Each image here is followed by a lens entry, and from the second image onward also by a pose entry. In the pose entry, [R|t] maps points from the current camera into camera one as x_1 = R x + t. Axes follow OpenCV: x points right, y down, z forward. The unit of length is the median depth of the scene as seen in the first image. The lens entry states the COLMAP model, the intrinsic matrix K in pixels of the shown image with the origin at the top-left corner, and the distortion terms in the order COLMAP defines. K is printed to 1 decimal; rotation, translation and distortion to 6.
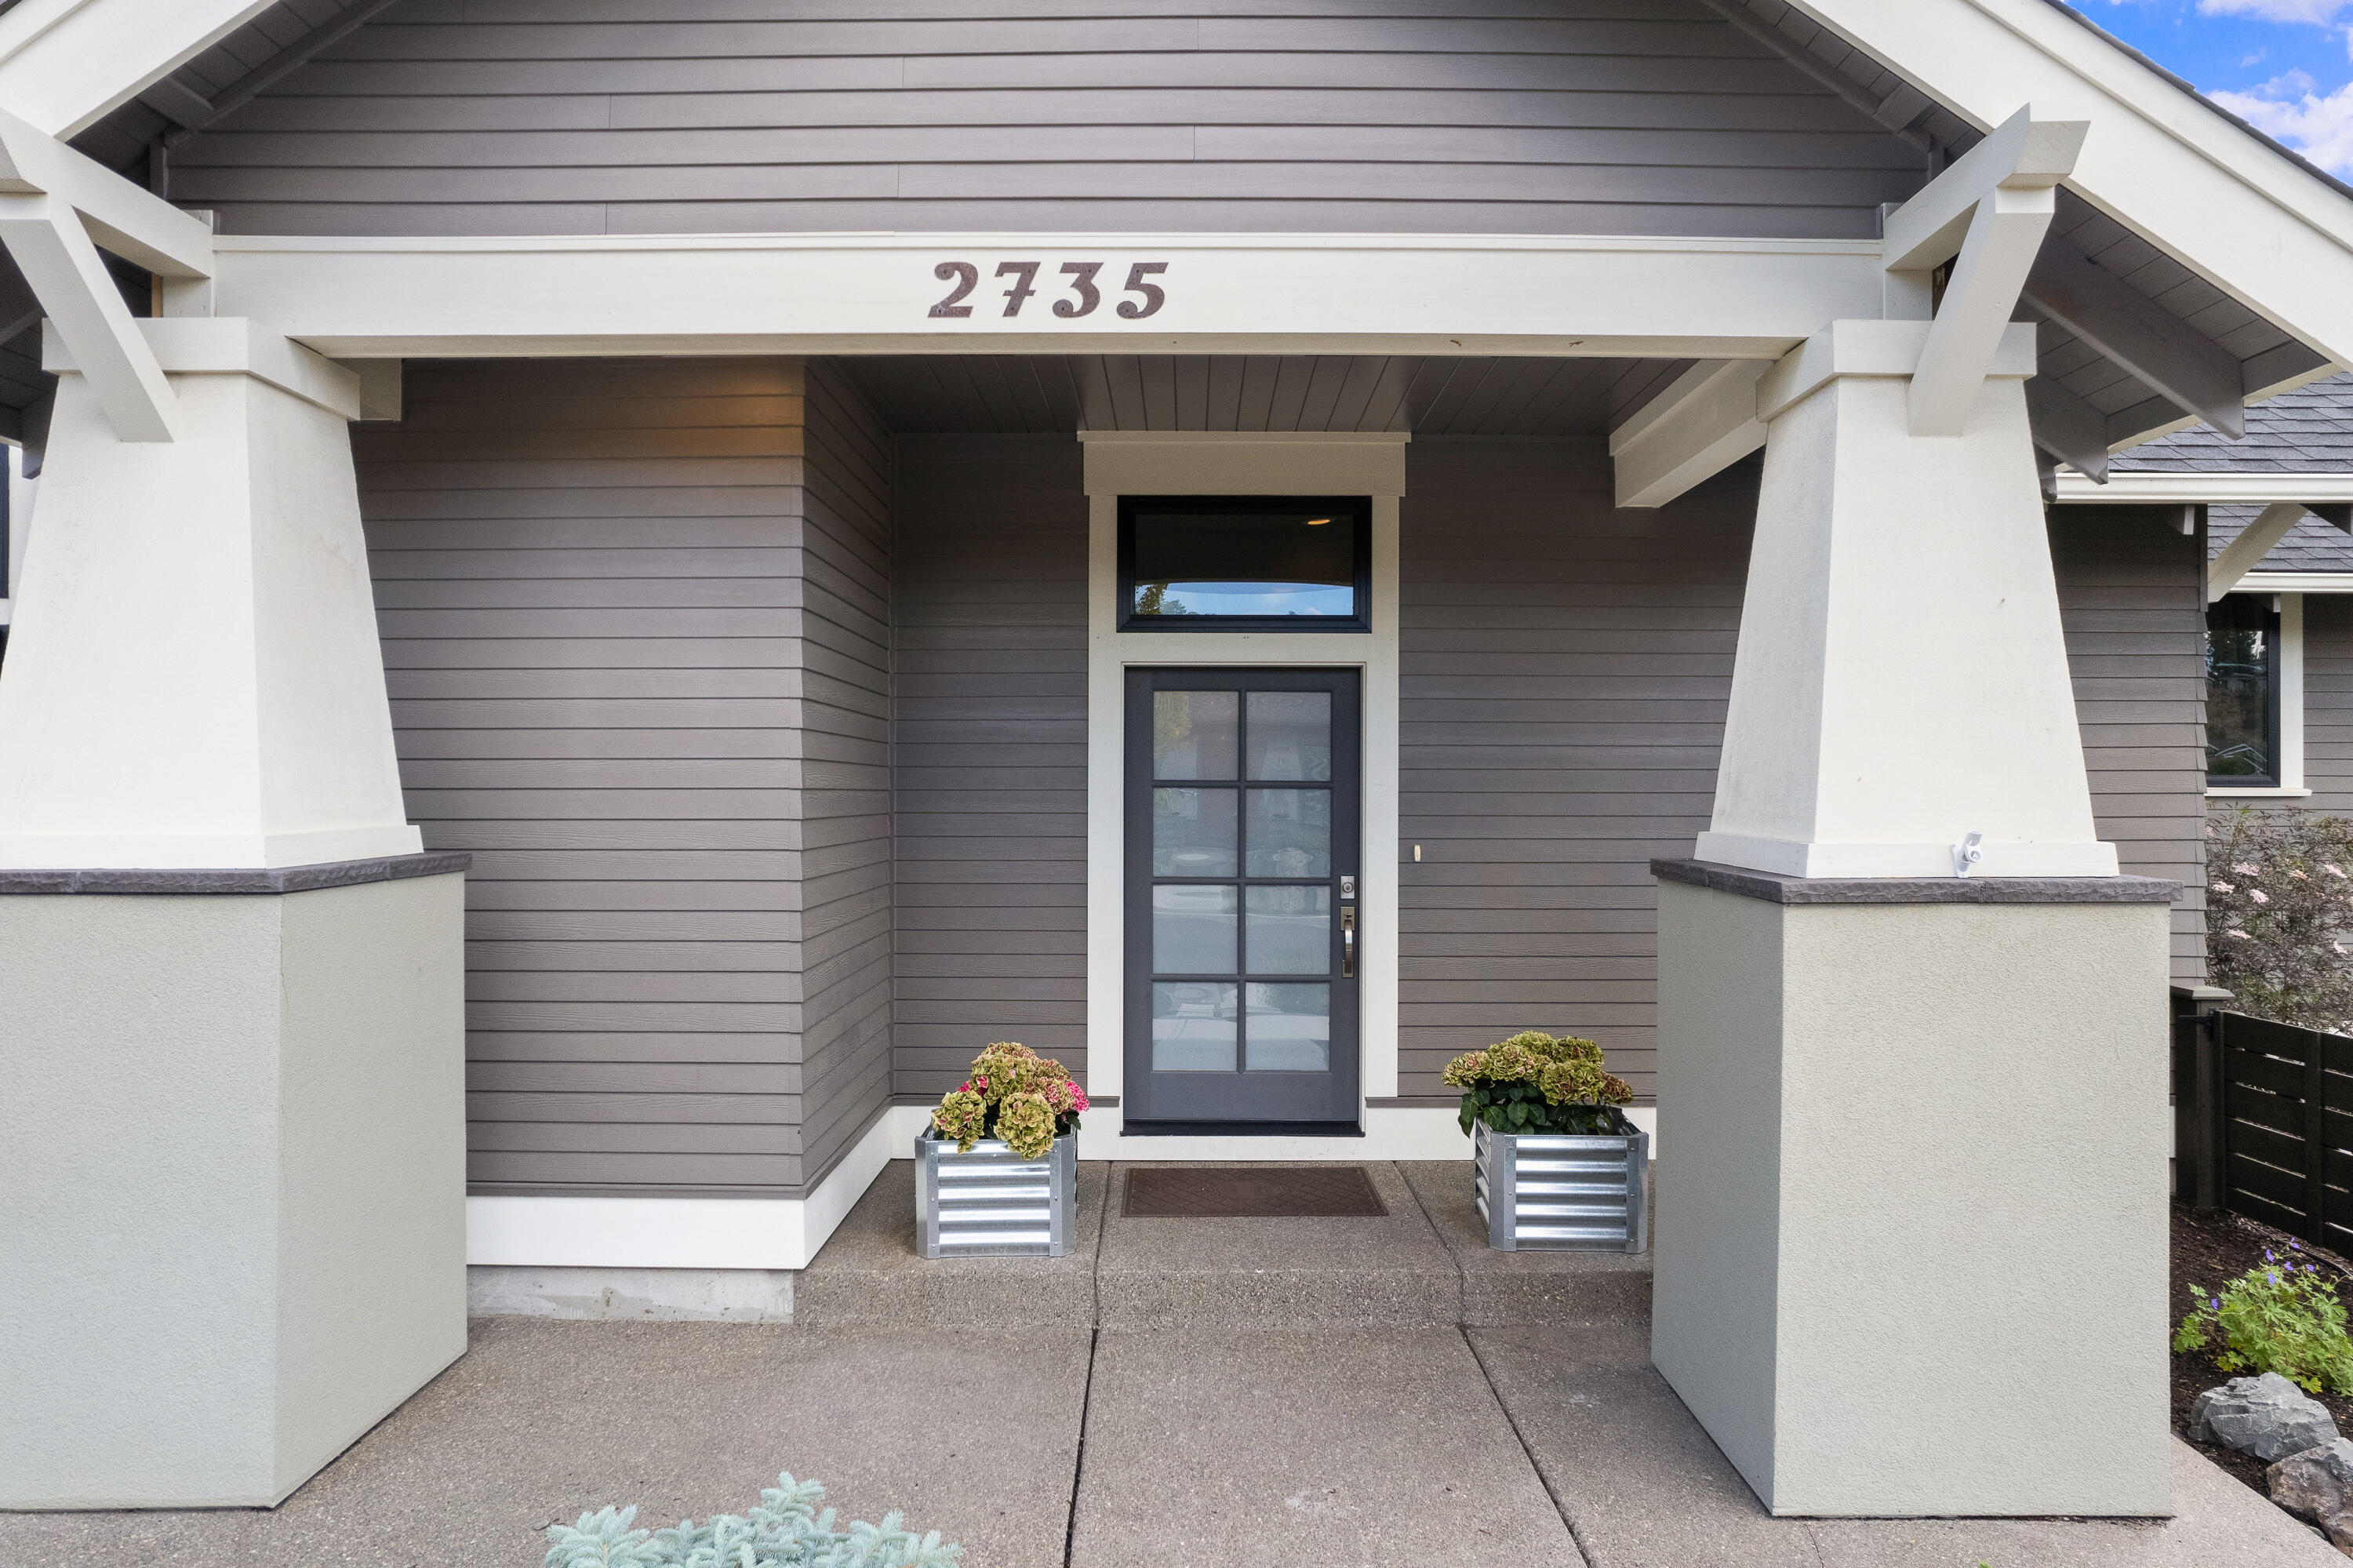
lens RADIAL K [[1532.6, 0, 1213.0], [0, 1532.6, 793.9], [0, 0, 1]] dist [-0.067139, 0.057828]
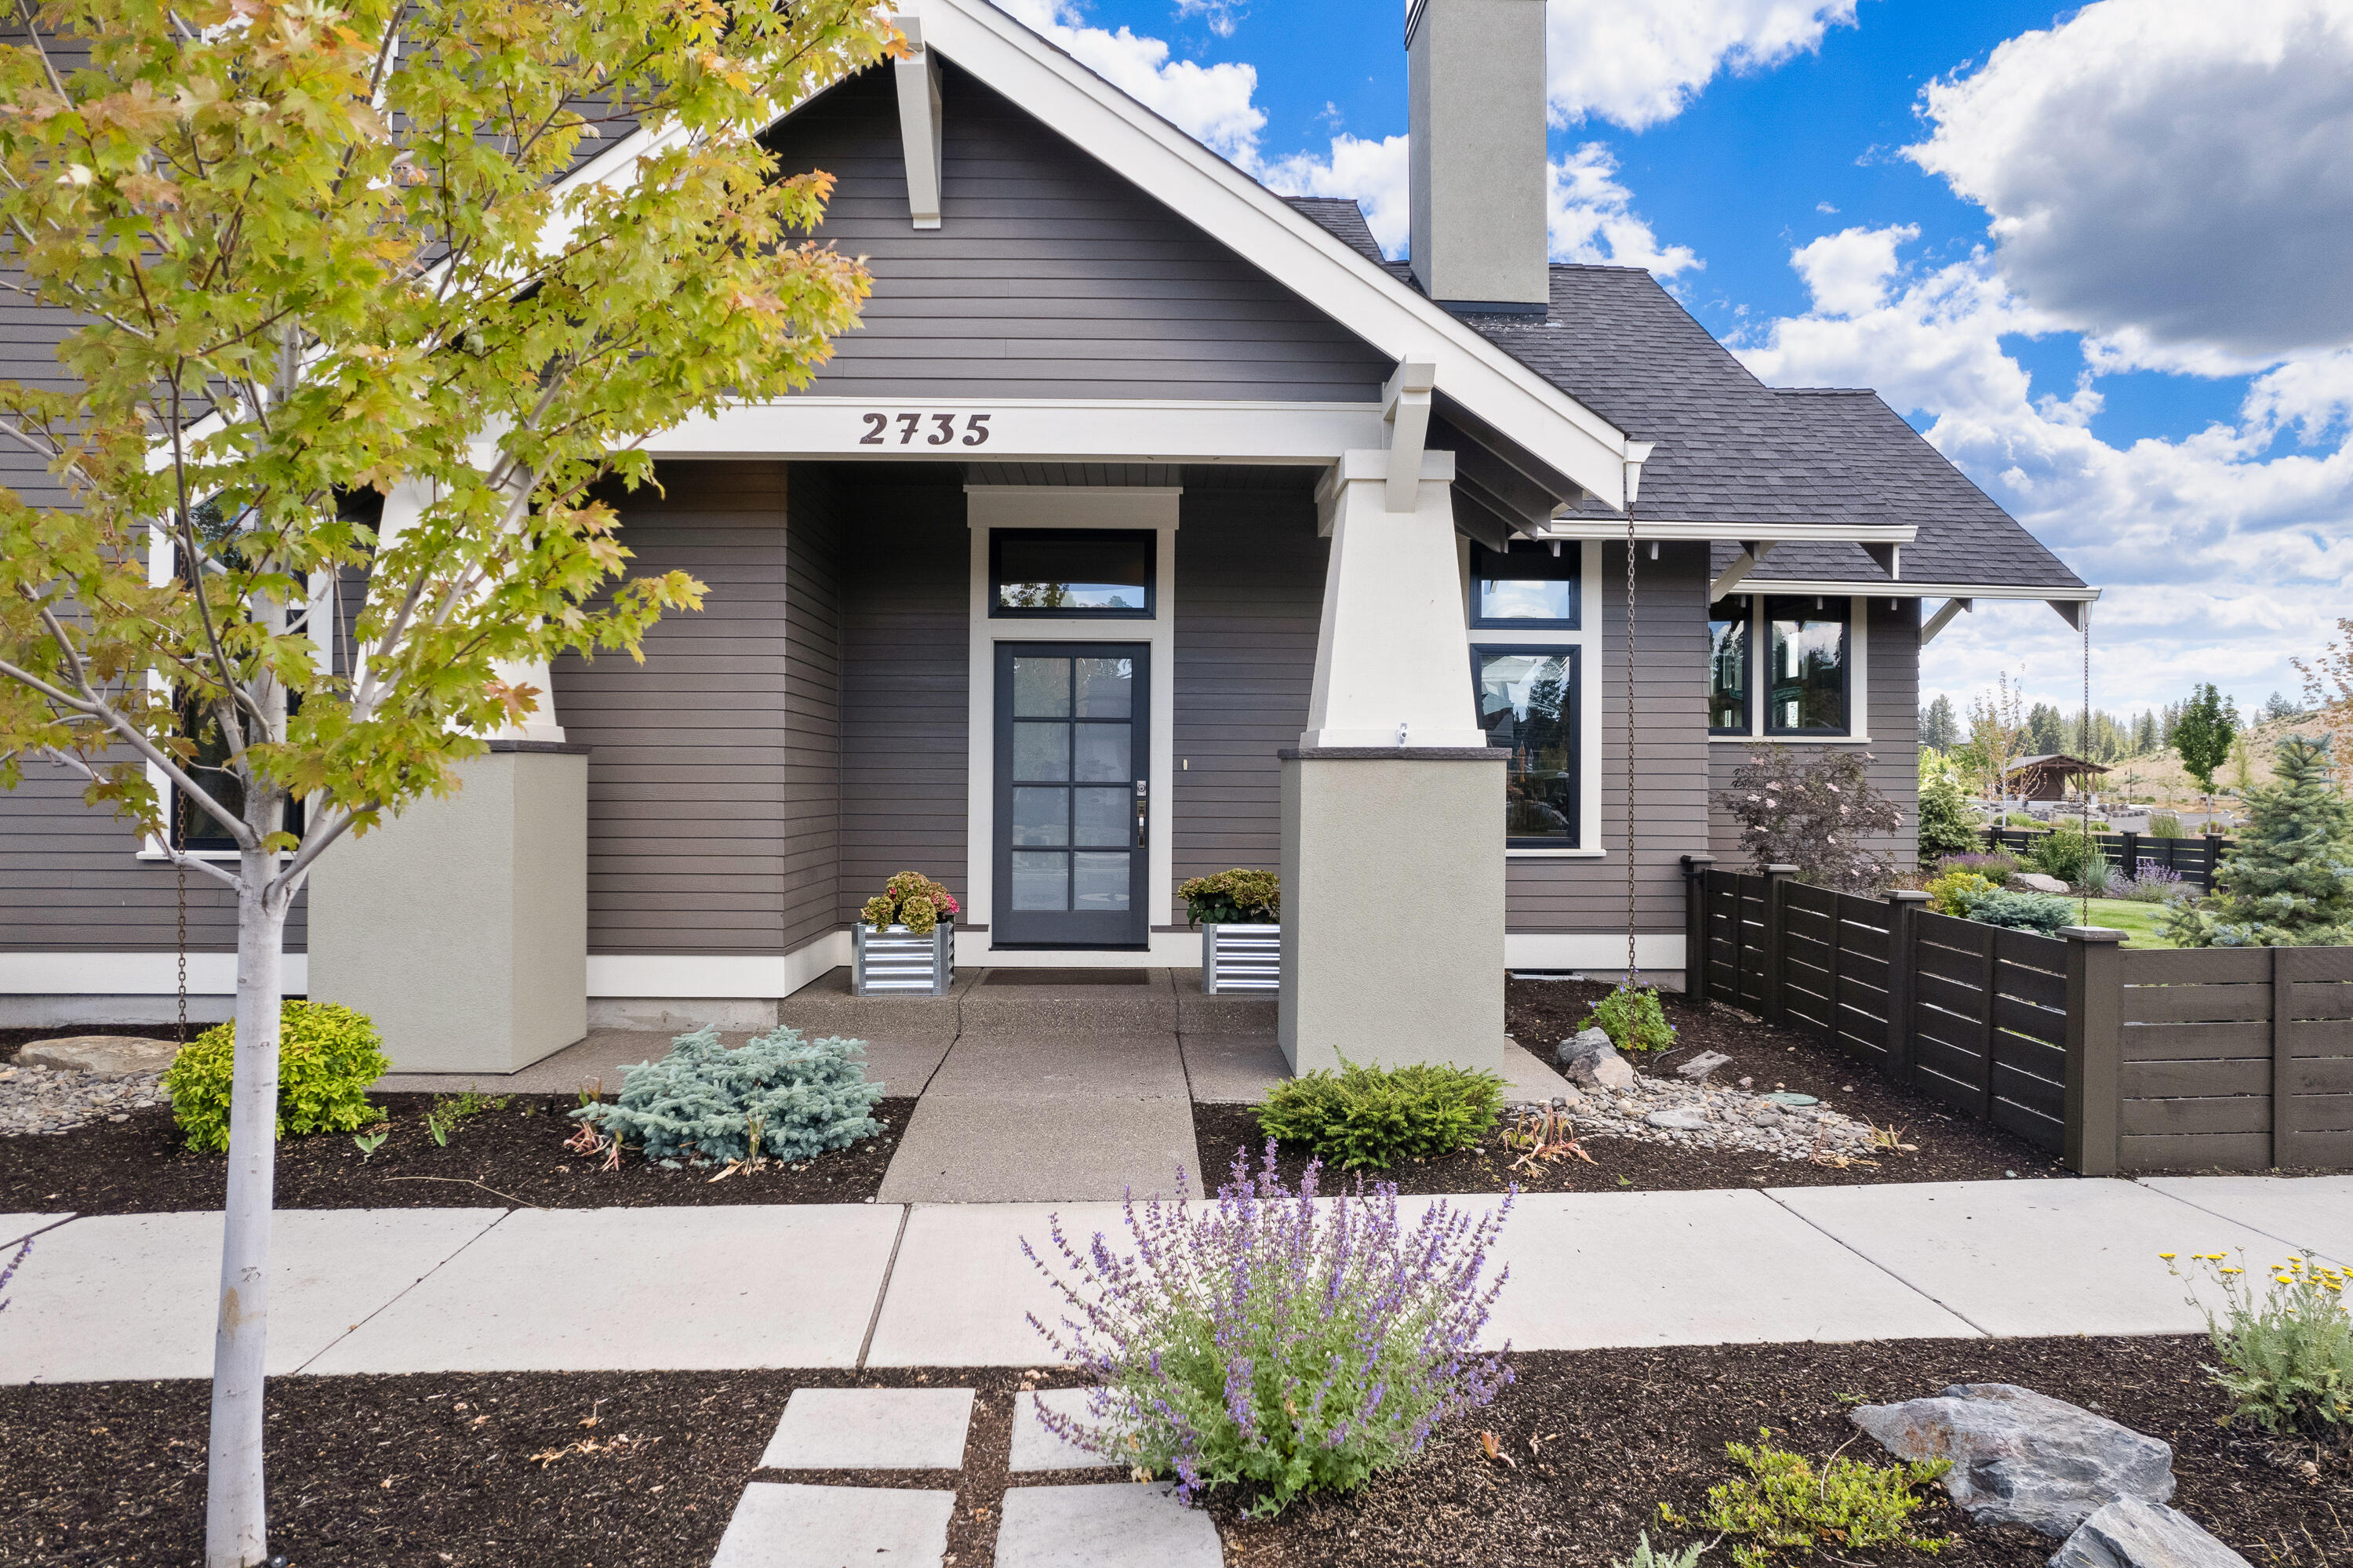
lens RADIAL K [[1522.7, 0, 1176.5], [0, 1522.7, 784.0], [0, 0, 1]] dist [-0.072006, 0.041561]
pose [[0.999950, 0.005240, 0.008545, 0.127924], [-0.005235, 0.999986, -0.000616, 0.067383], [-0.008548, 0.000571, 0.999963, -0.583590]]
